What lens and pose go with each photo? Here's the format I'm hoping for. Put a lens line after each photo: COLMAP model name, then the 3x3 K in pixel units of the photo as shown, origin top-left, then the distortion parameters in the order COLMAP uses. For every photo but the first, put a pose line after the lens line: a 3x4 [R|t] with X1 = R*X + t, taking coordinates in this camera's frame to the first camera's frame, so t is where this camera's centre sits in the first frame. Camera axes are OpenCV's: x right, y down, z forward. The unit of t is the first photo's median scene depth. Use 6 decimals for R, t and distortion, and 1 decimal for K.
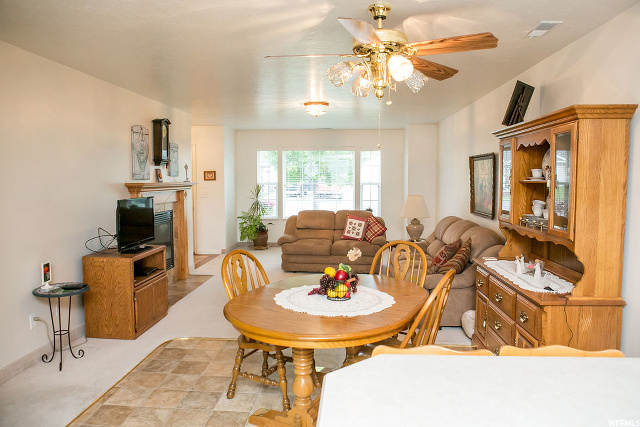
lens RADIAL K [[456.4, 0, 320.0], [0, 456.4, 213.5], [0, 0, 1]] dist [-0.113861, 0.086742]
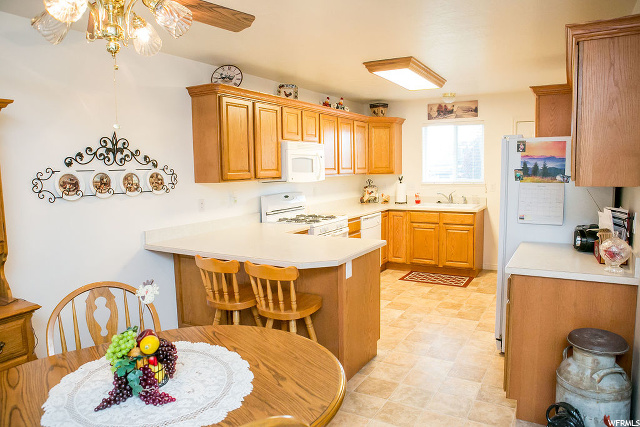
lens RADIAL K [[446.3, 0, 320.0], [0, 446.3, 213.5], [0, 0, 1]] dist [-0.110132, 0.084609]
pose [[-0.897767, -0.032568, 0.439265, -0.178368], [0.050154, 0.983219, 0.175402, -0.050236], [-0.437606, 0.179501, -0.881068, 0.610041]]
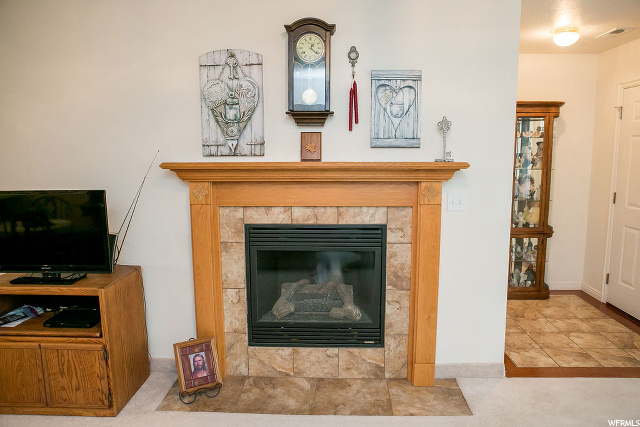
lens RADIAL K [[446.3, 0, 320.0], [0, 446.3, 213.5], [0, 0, 1]] dist [-0.110132, 0.084609]
pose [[0.028368, 0.131667, -0.990888, 0.103320], [-0.073169, 0.988901, 0.129308, -0.070469], [0.996916, 0.068834, 0.037687, 0.922207]]
